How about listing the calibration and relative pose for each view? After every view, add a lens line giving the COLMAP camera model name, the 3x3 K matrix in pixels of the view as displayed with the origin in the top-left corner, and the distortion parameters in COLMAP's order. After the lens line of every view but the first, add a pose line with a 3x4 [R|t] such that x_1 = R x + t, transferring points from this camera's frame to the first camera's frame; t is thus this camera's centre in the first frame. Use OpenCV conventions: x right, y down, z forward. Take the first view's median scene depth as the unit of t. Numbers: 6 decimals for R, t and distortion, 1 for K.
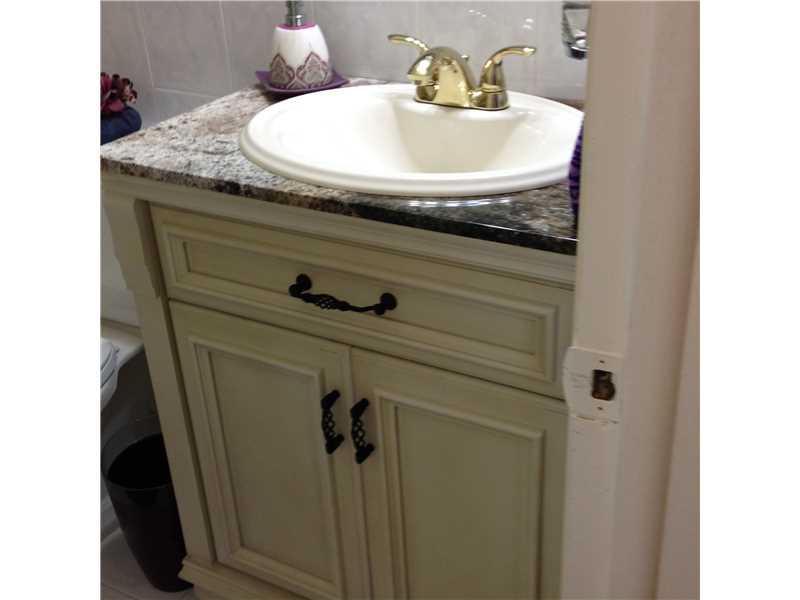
lens RADIAL K [[863.6, 0, 400.0], [0, 863.6, 300.0], [0, 0, 1]] dist [0.039304, 0.011918]
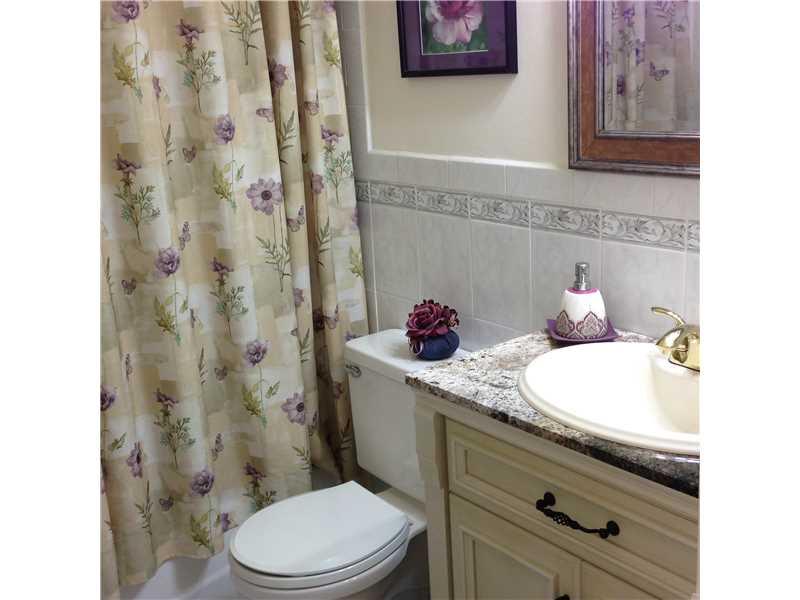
lens RADIAL K [[863.6, 0, 400.0], [0, 863.6, 300.0], [0, 0, 1]] dist [0.039304, 0.011918]
pose [[0.921702, 0.090357, -0.377228, 0.129220], [-0.168582, 0.969157, -0.179763, -0.035889], [0.349350, 0.229282, 0.908507, -0.264294]]
